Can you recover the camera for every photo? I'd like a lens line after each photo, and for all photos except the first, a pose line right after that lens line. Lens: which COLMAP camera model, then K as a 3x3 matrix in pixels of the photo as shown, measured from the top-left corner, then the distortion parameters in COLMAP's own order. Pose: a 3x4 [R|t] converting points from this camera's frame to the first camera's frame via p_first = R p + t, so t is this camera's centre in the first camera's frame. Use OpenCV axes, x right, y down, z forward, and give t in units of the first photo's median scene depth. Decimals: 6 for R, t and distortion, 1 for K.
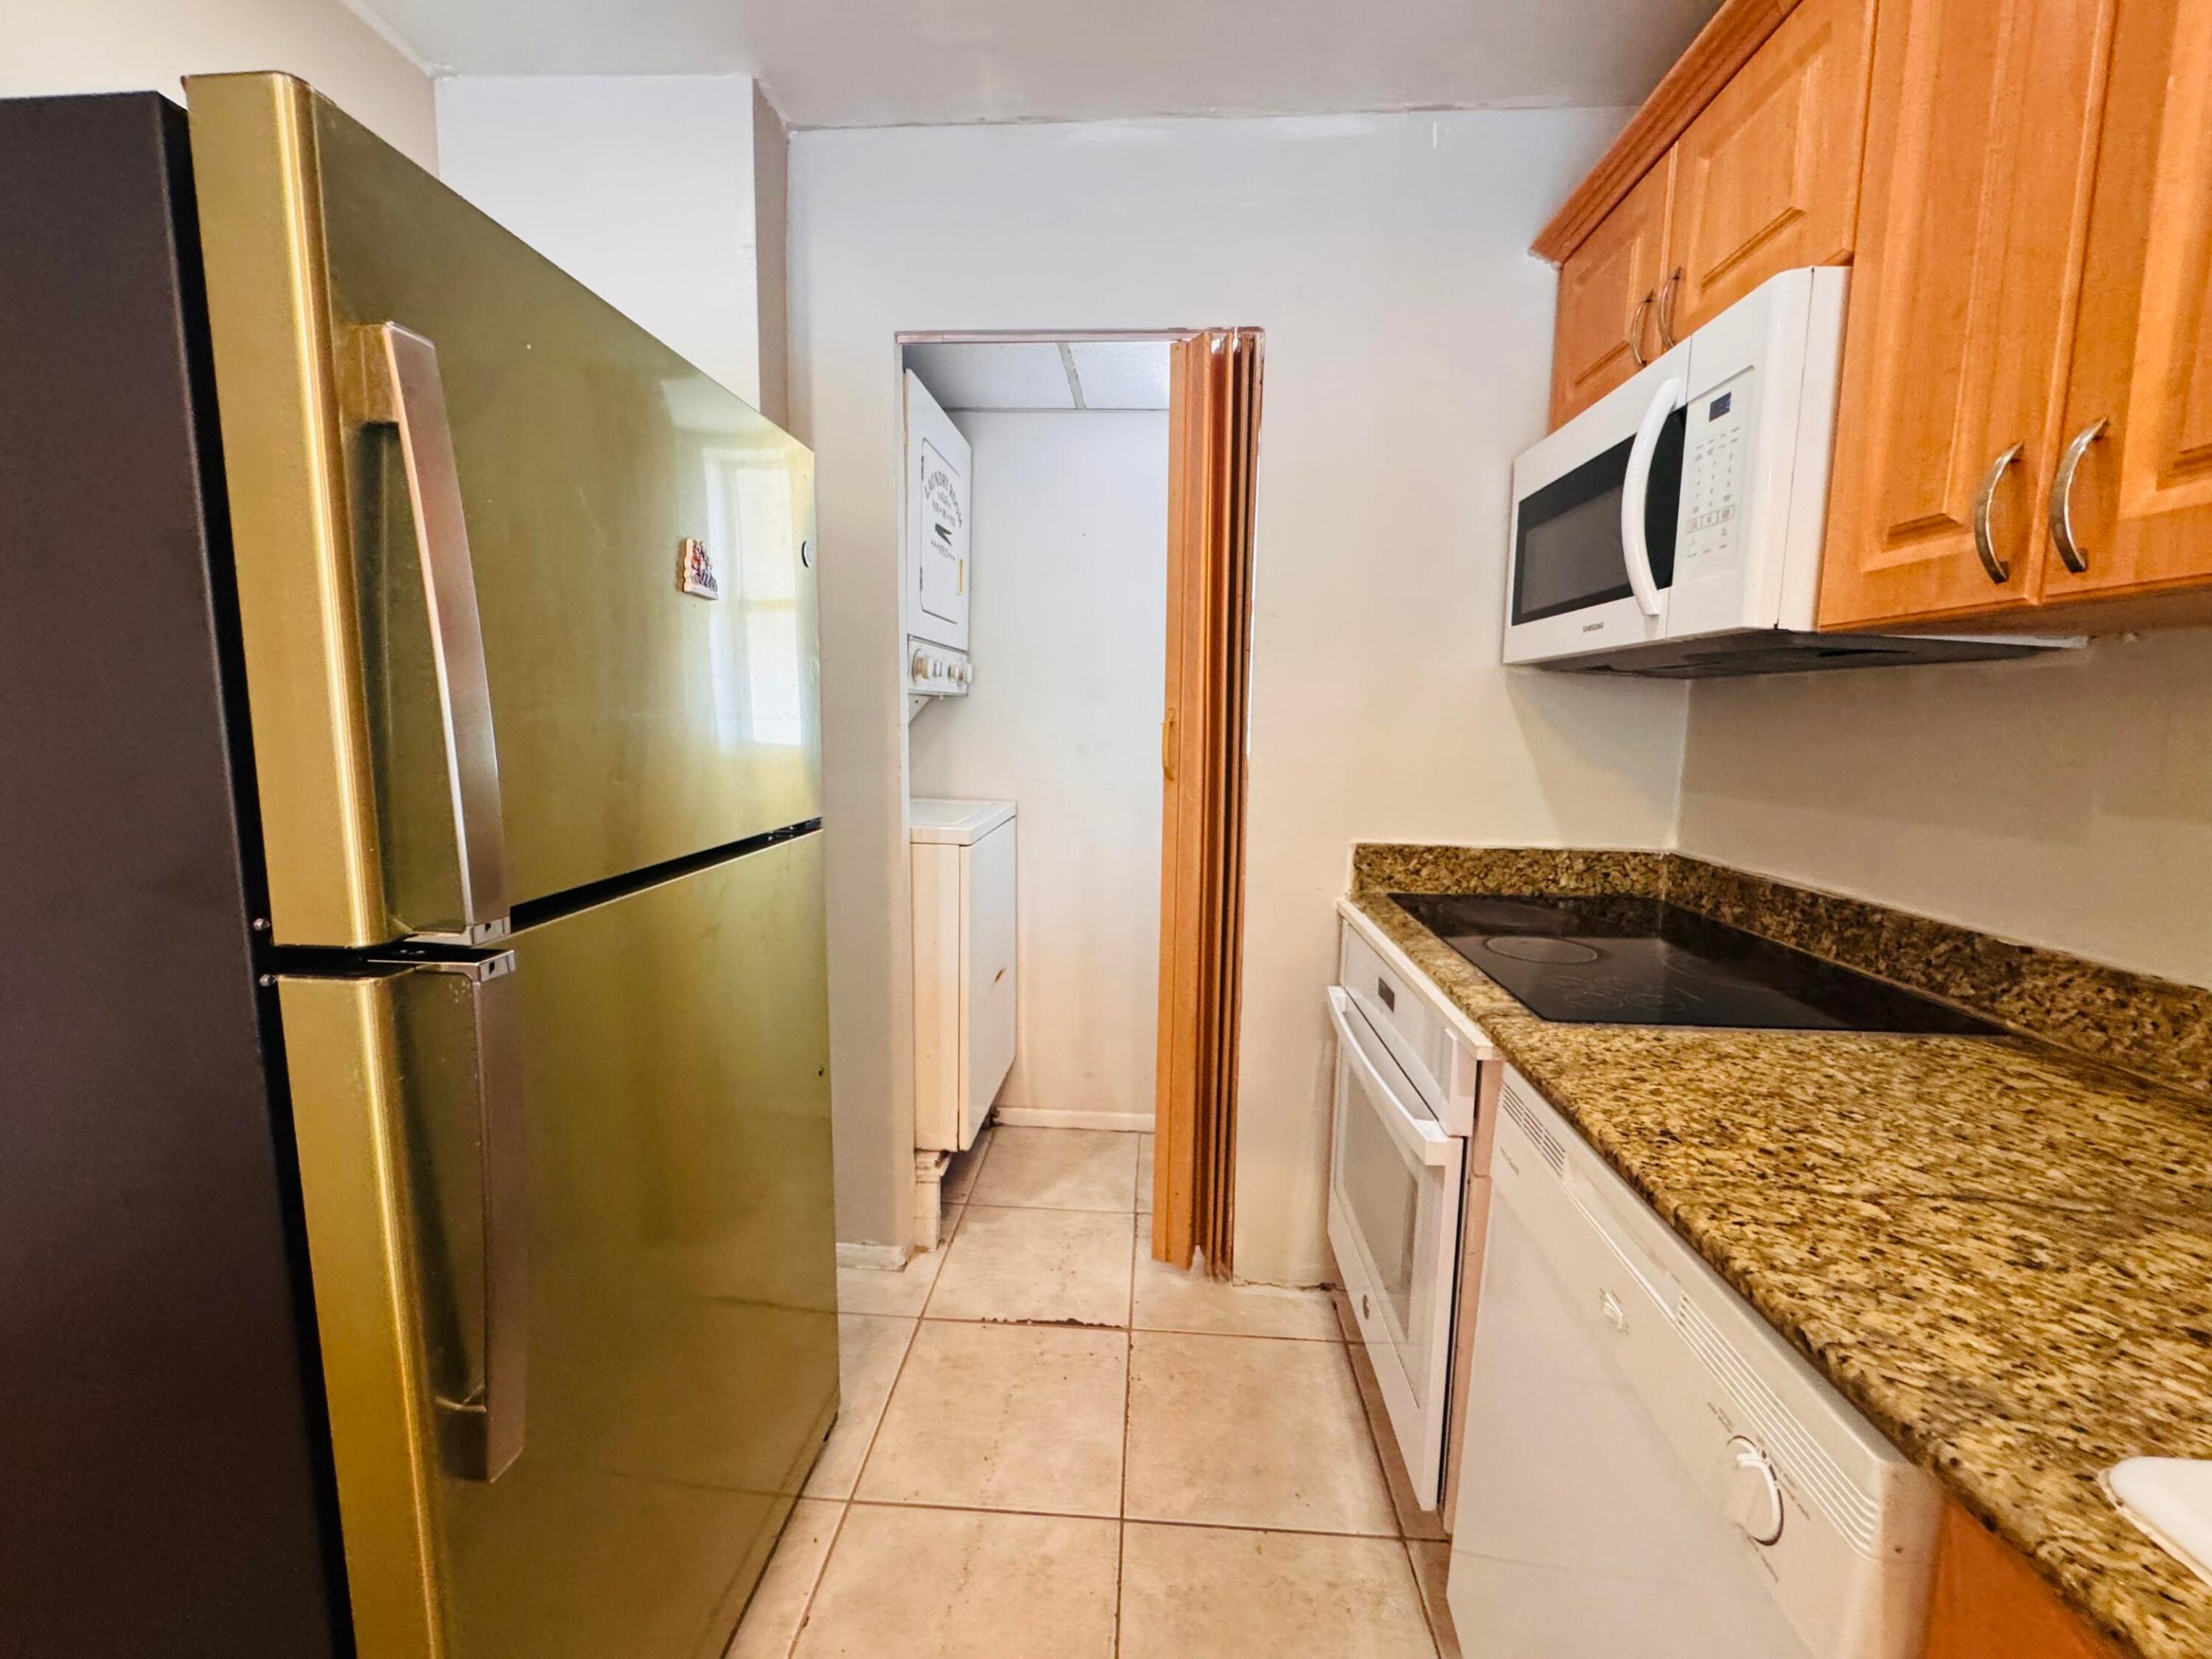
lens RADIAL K [[894.6, 0, 1103.2], [0, 894.6, 825.2], [0, 0, 1]] dist [-0.002393, -0.000079]
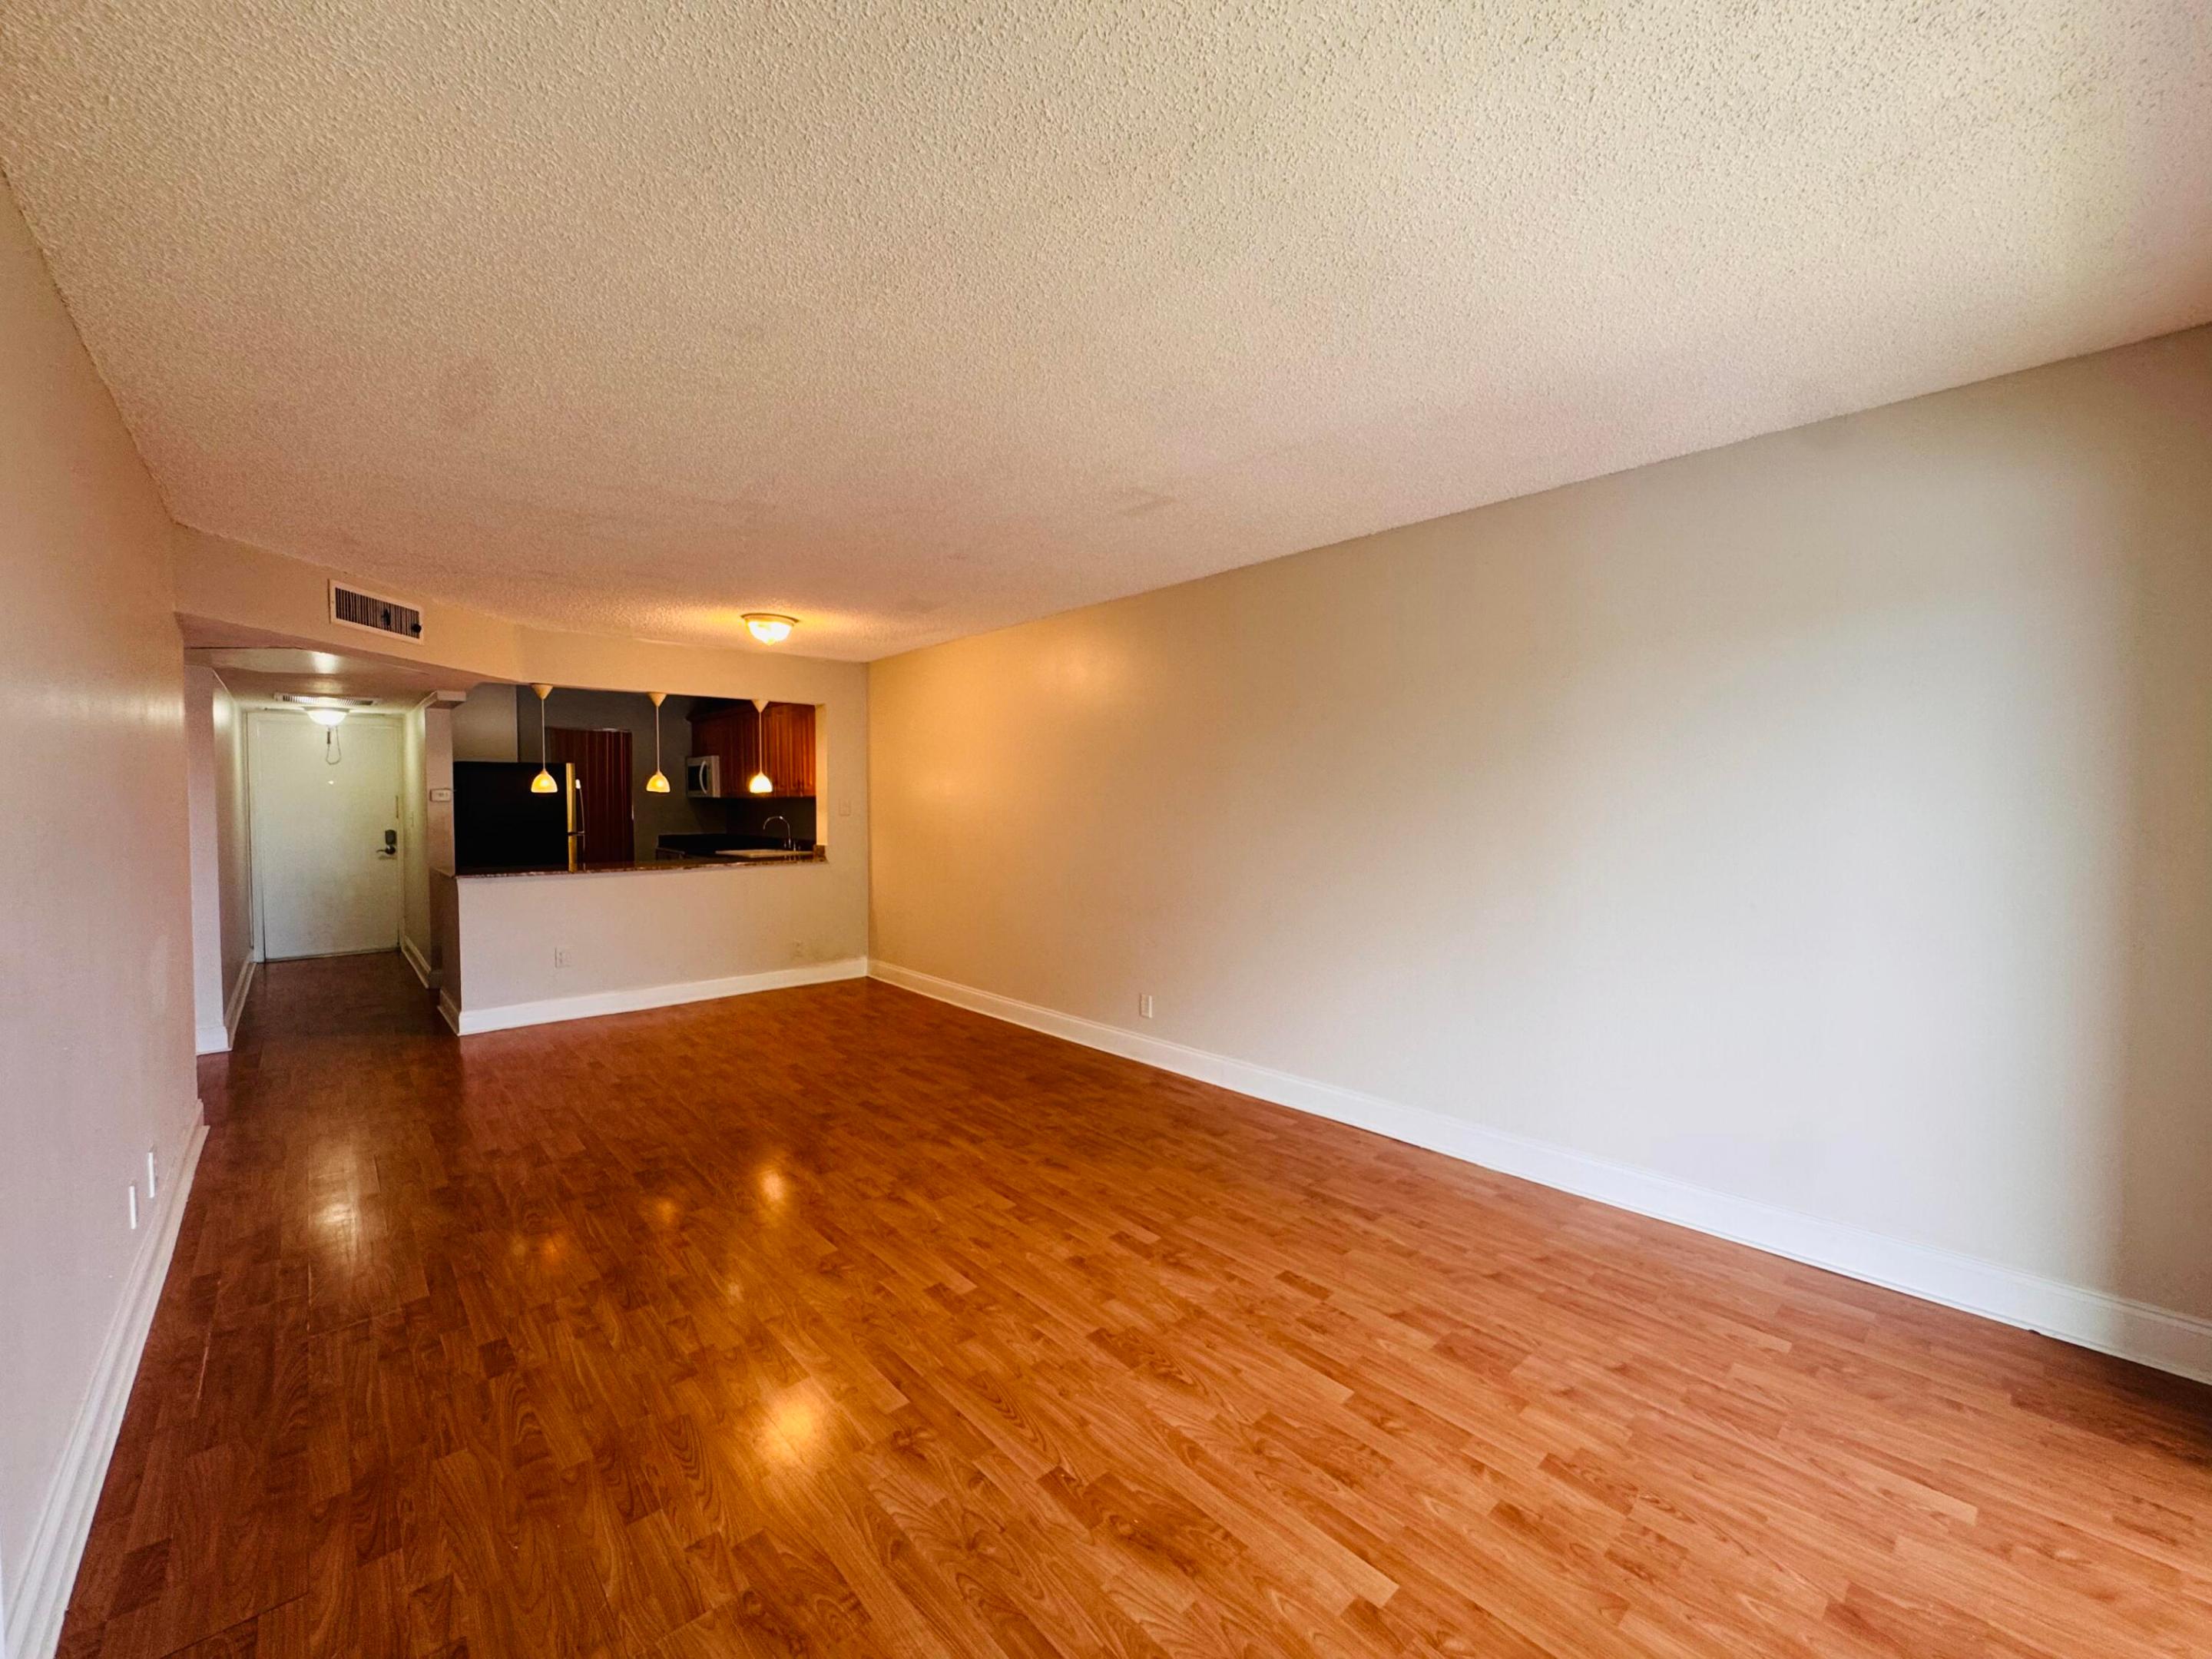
lens RADIAL K [[882.5, 0, 1108.0], [0, 882.5, 824.7], [0, 0, 1]] dist [-0.011326, 0.000046]
pose [[0.696061, -0.035508, 0.717104, -2.333131], [0.100978, 0.993691, -0.048811, 0.735271], [-0.710846, 0.106387, 0.695255, -6.699770]]
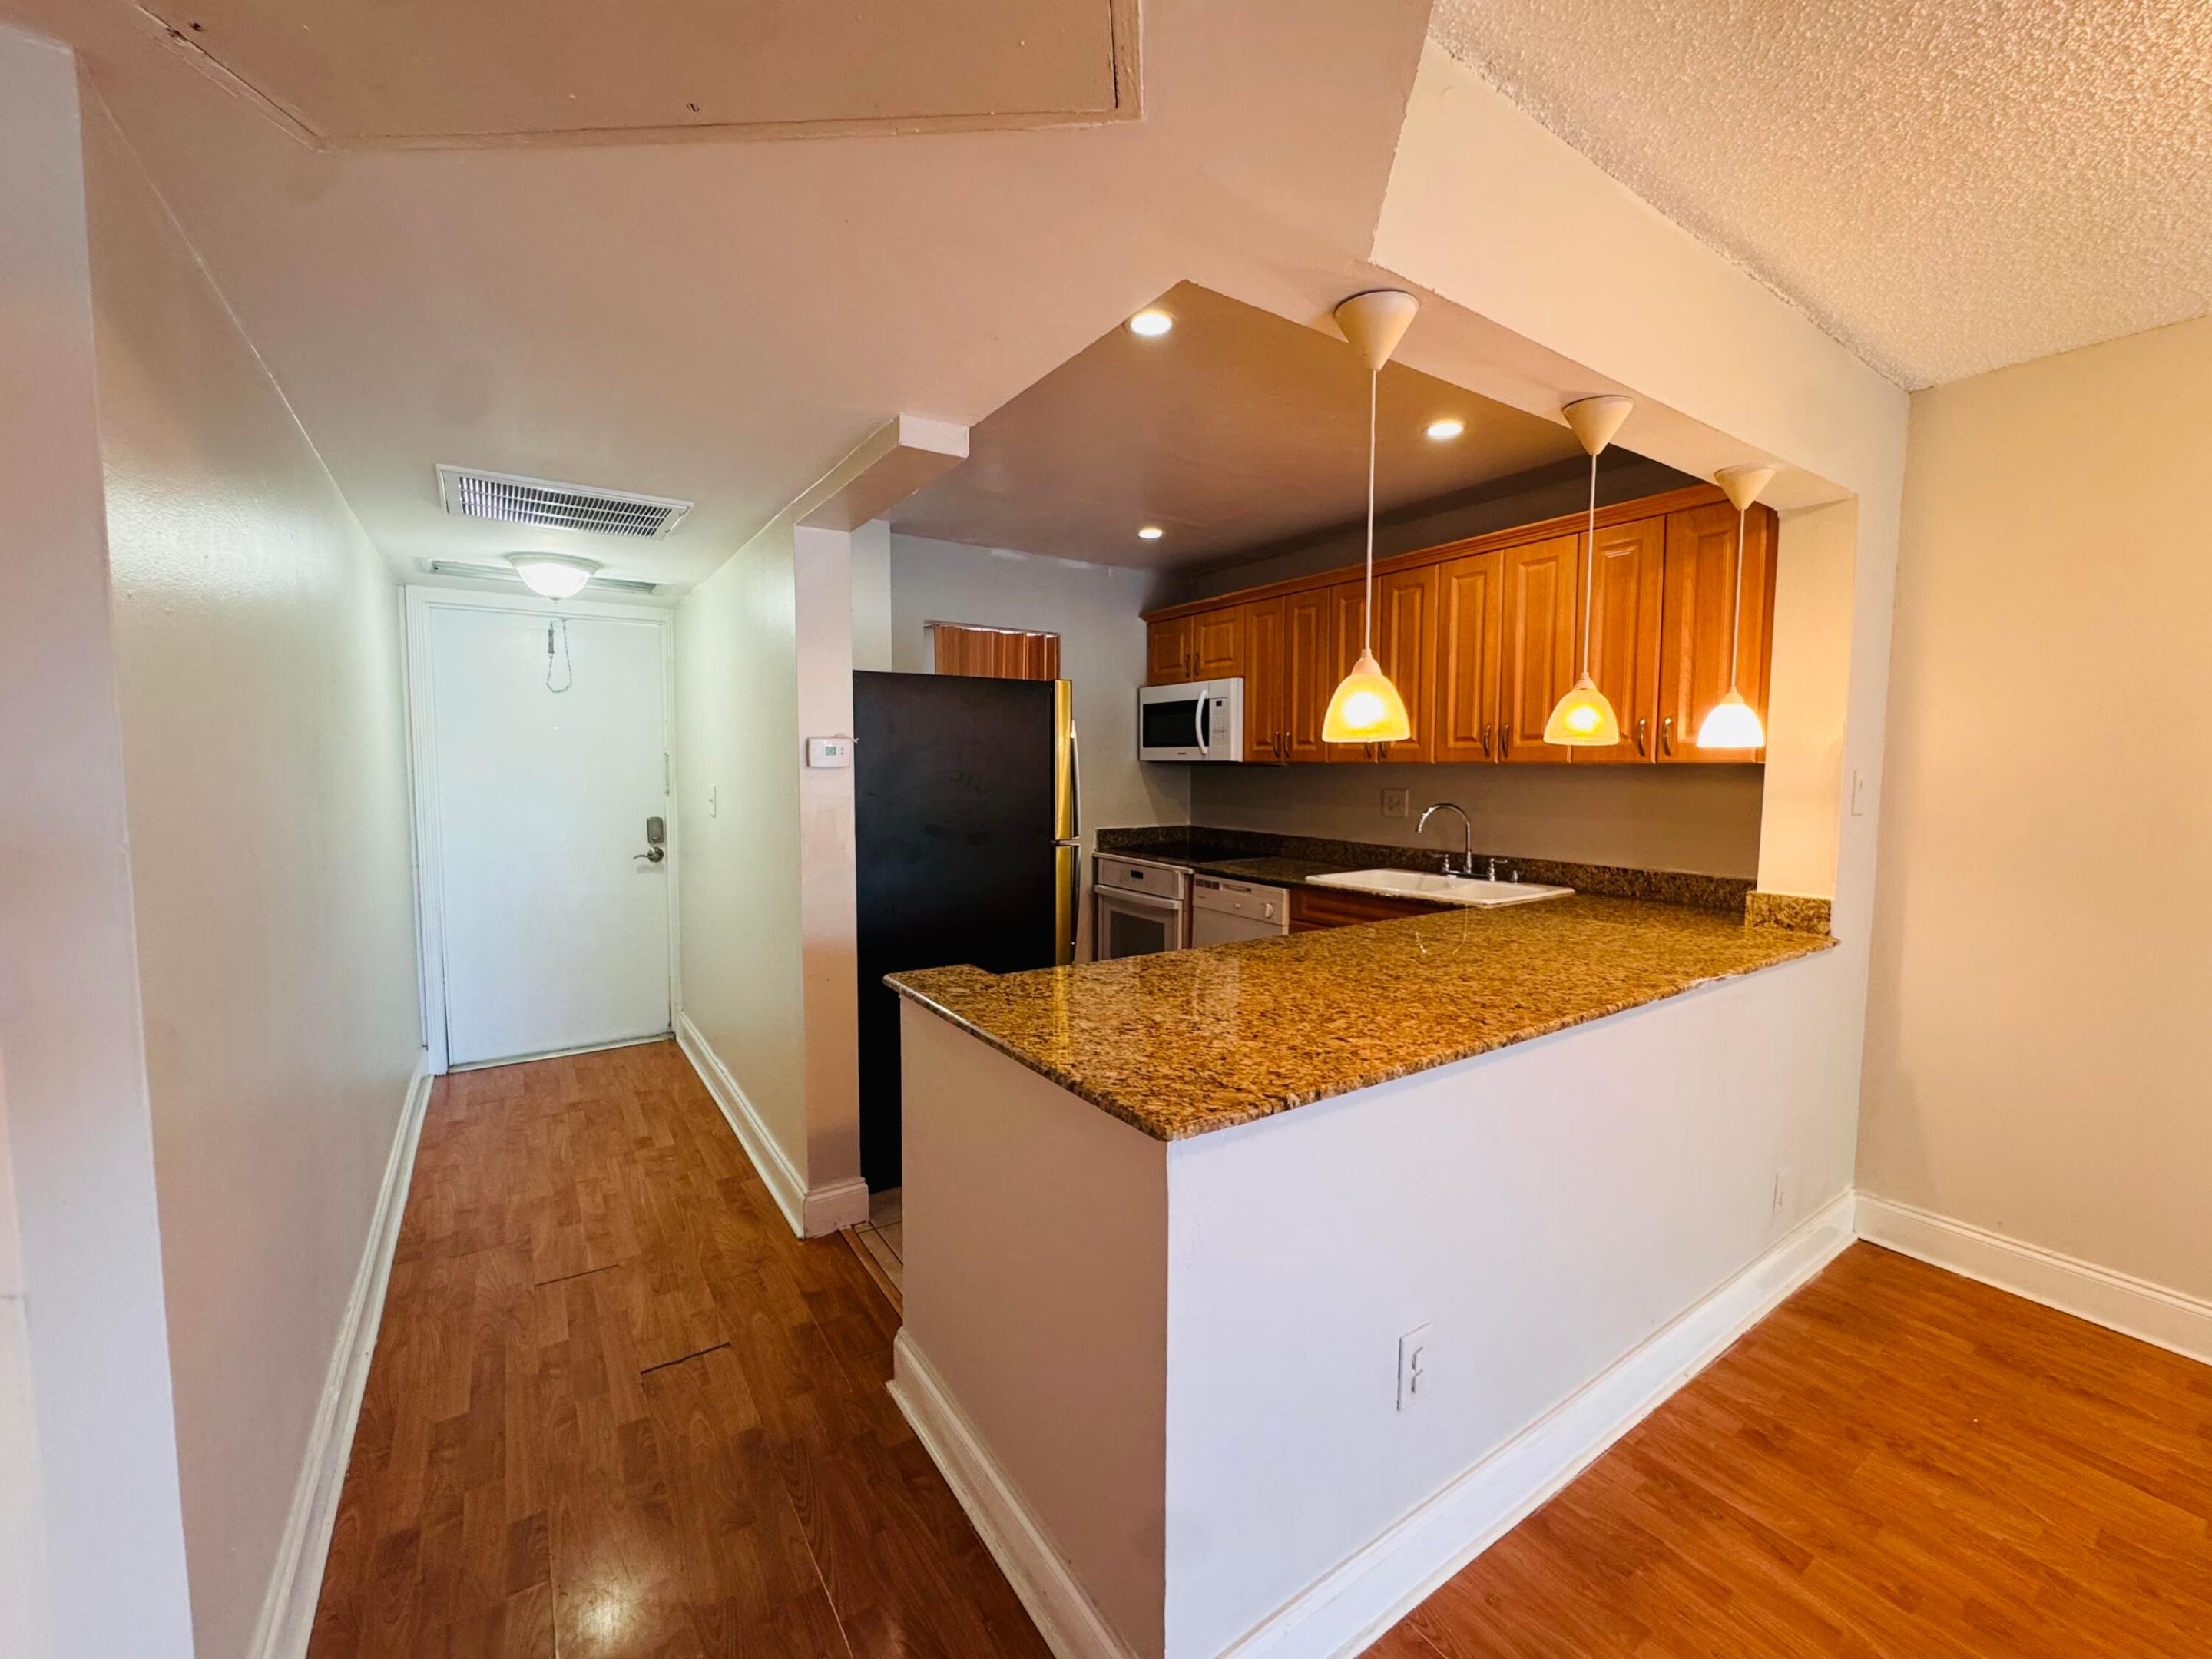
lens RADIAL K [[890.4, 0, 1101.7], [0, 890.4, 825.9], [0, 0, 1]] dist [-0.002797, 0.000174]
pose [[0.795103, -0.054480, 0.604022, -2.077308], [0.080067, 0.996669, -0.015501, 0.084952], [-0.601166, 0.060688, 0.796817, -1.744956]]
